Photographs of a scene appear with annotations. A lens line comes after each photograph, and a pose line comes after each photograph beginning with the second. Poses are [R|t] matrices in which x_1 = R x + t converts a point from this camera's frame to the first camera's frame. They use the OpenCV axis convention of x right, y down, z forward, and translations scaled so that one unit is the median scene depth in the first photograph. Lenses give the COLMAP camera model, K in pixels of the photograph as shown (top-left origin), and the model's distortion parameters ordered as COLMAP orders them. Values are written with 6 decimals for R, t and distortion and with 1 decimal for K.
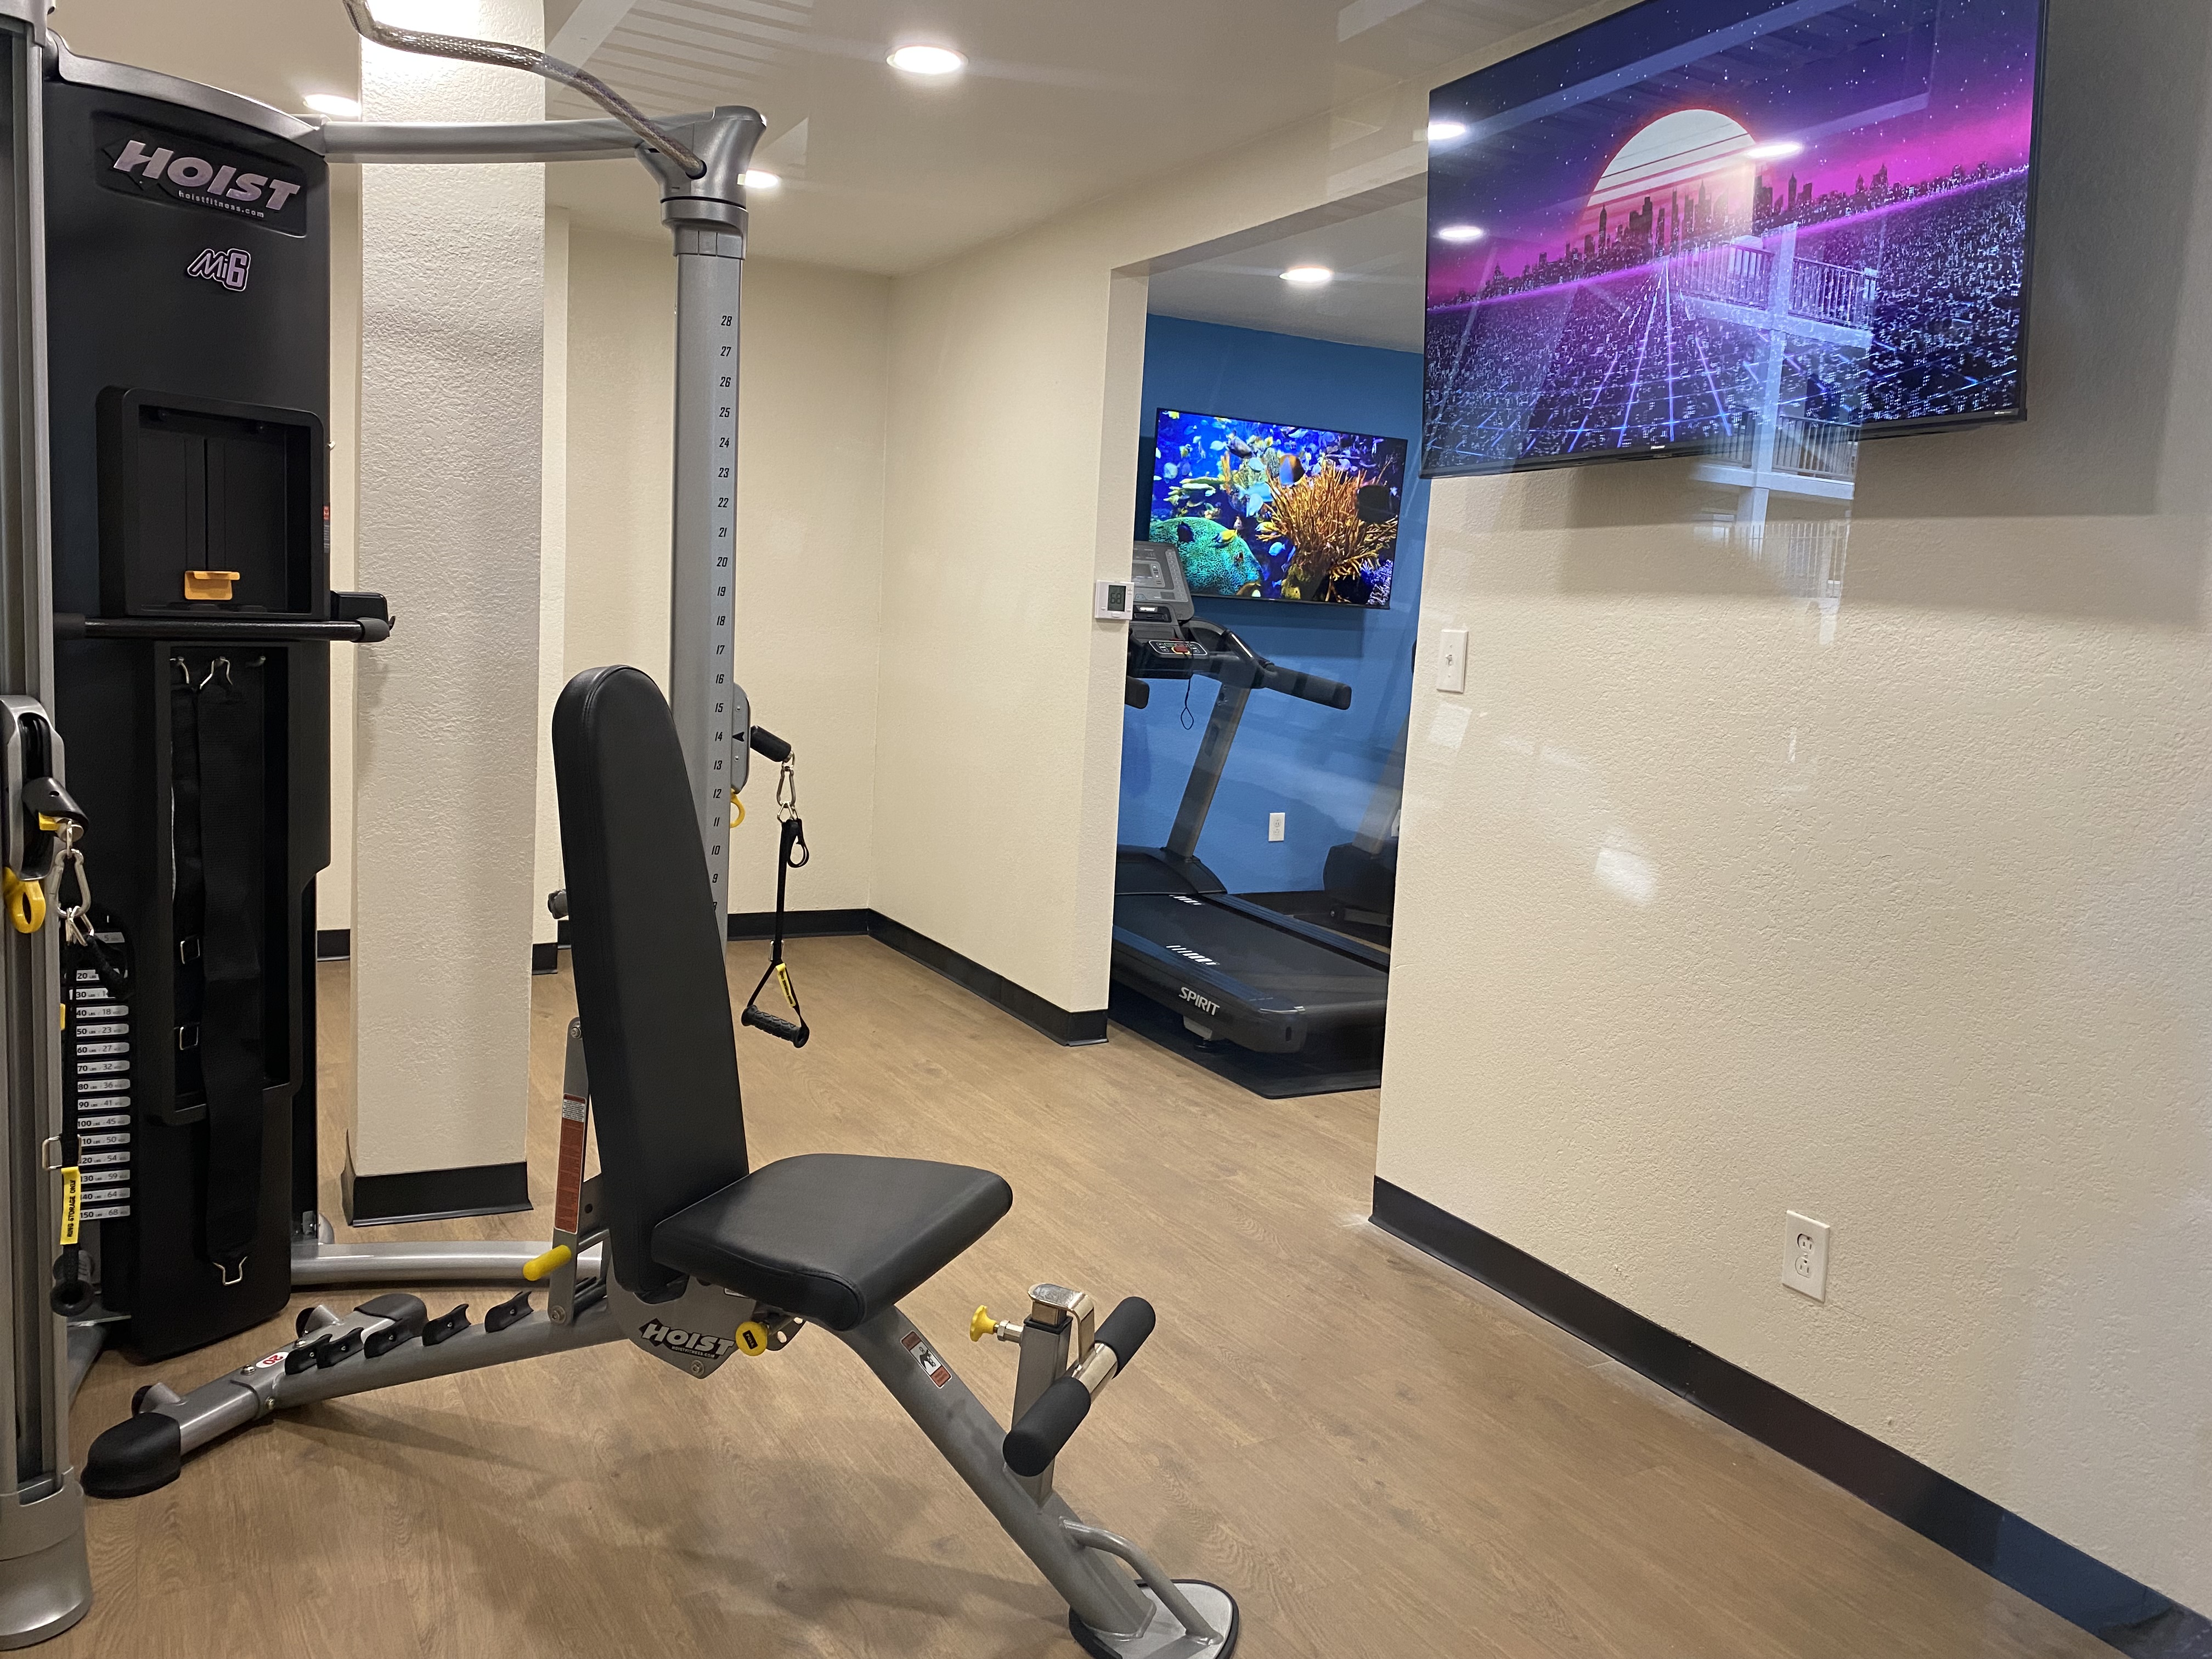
lens RADIAL K [[1667.3, 0, 1106.1], [0, 1667.3, 820.5], [0, 0, 1]] dist [0.023607, -0.028332]
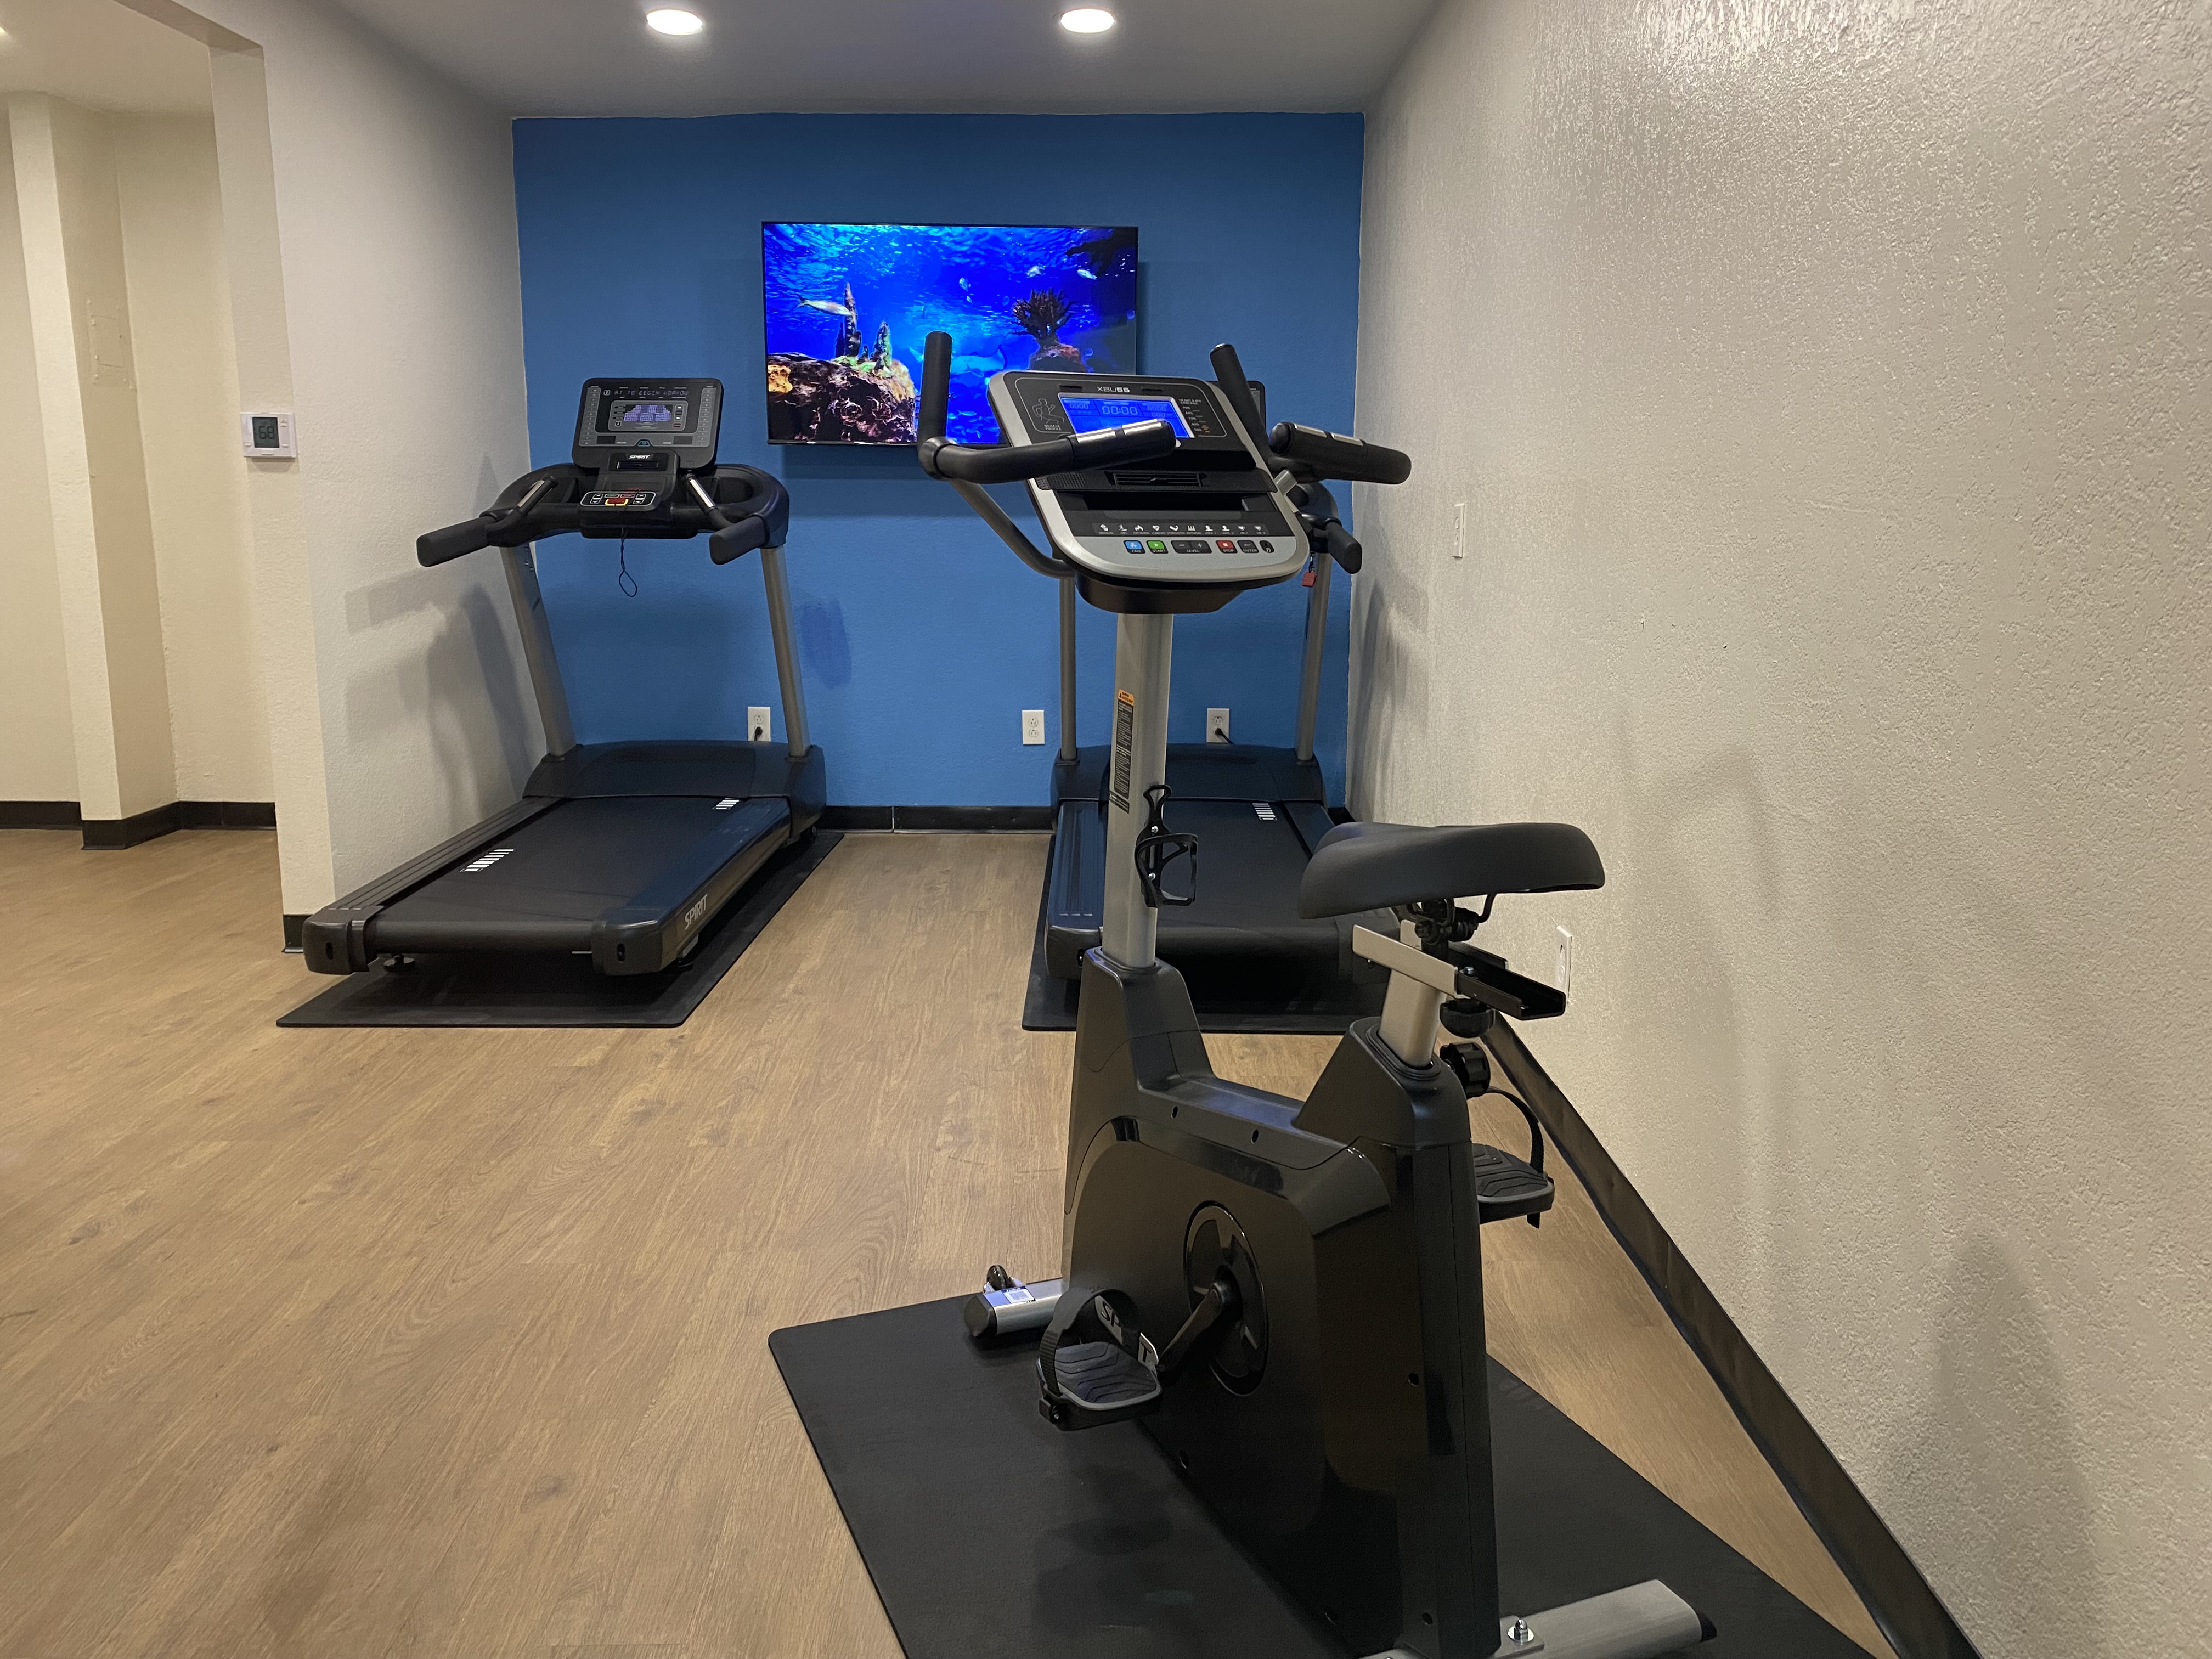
lens RADIAL K [[1667.3, 0, 1112.9], [0, 1667.3, 839.6], [0, 0, 1]] dist [0.023607, -0.028332]
pose [[0.871848, 0.037979, -0.488302, 0.809820], [-0.014943, 0.998588, 0.050986, 0.024918], [0.489549, -0.037156, 0.871184, 0.456978]]
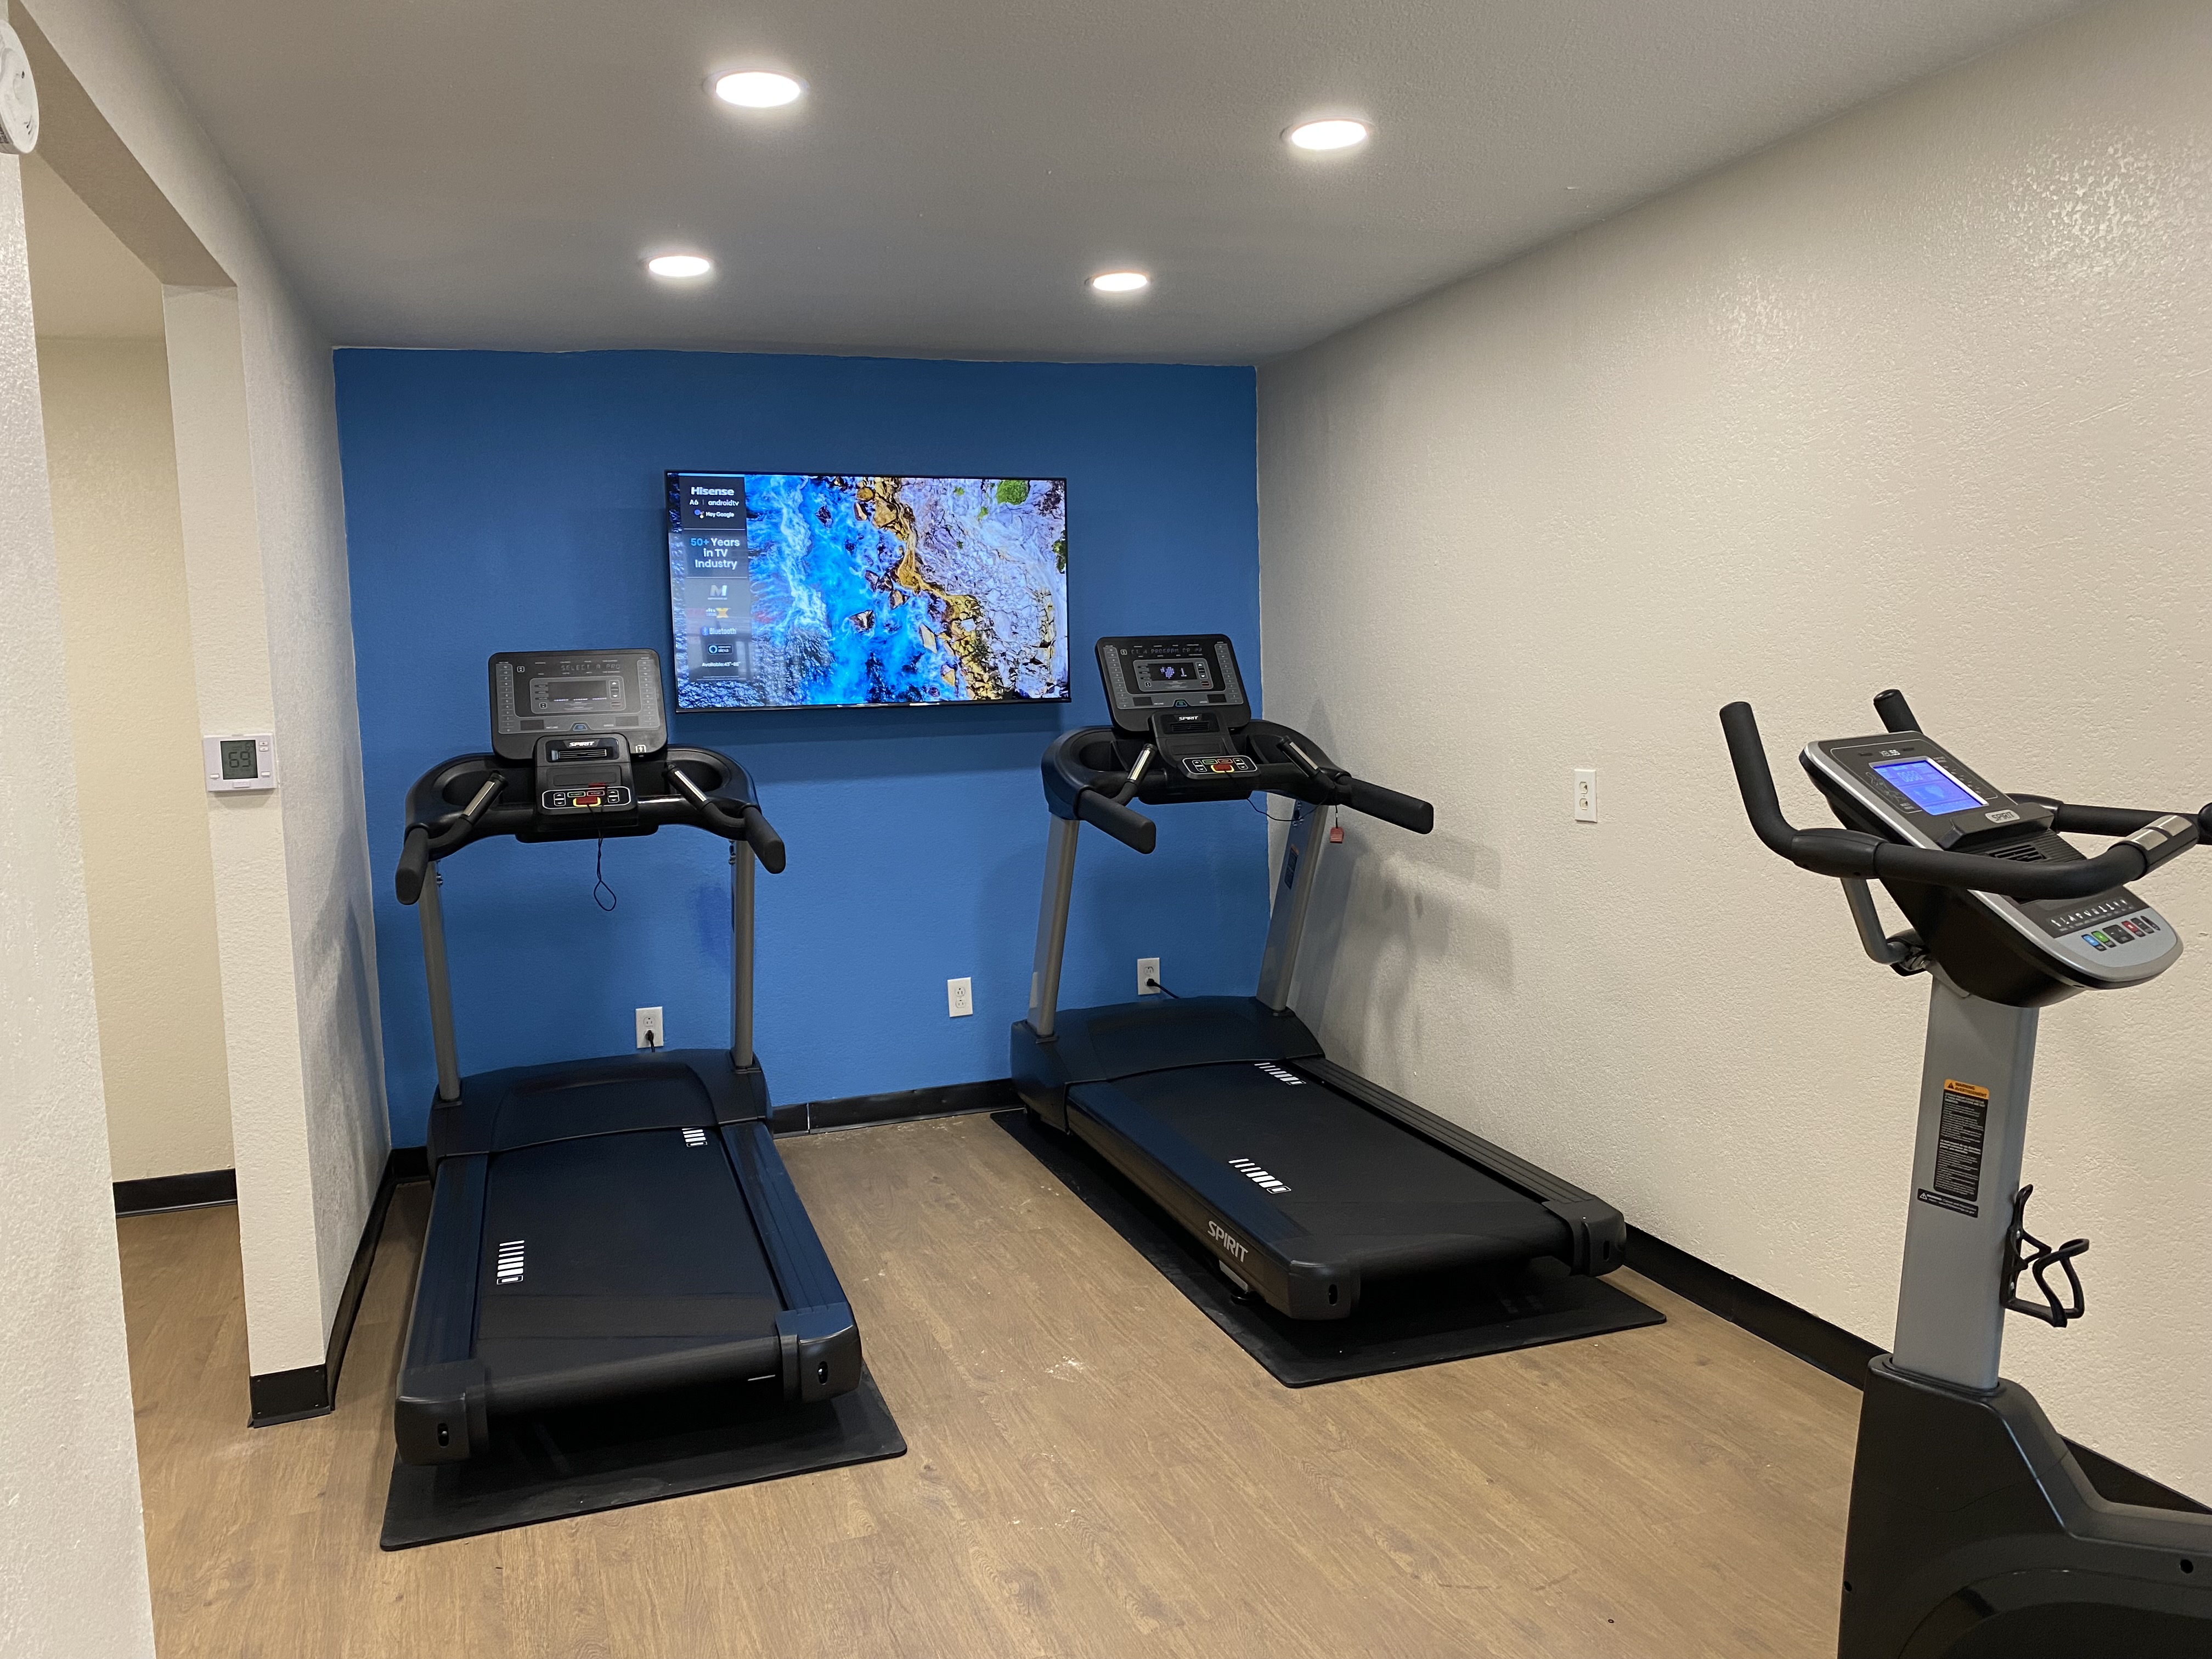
lens RADIAL K [[1667.3, 0, 1101.6], [0, 1667.3, 828.3], [0, 0, 1]] dist [0.023607, -0.028332]
pose [[0.979700, -0.076803, -0.185172, 0.467125], [0.069745, 0.996579, -0.044344, -0.051907], [0.187945, 0.030529, 0.981705, 0.405288]]
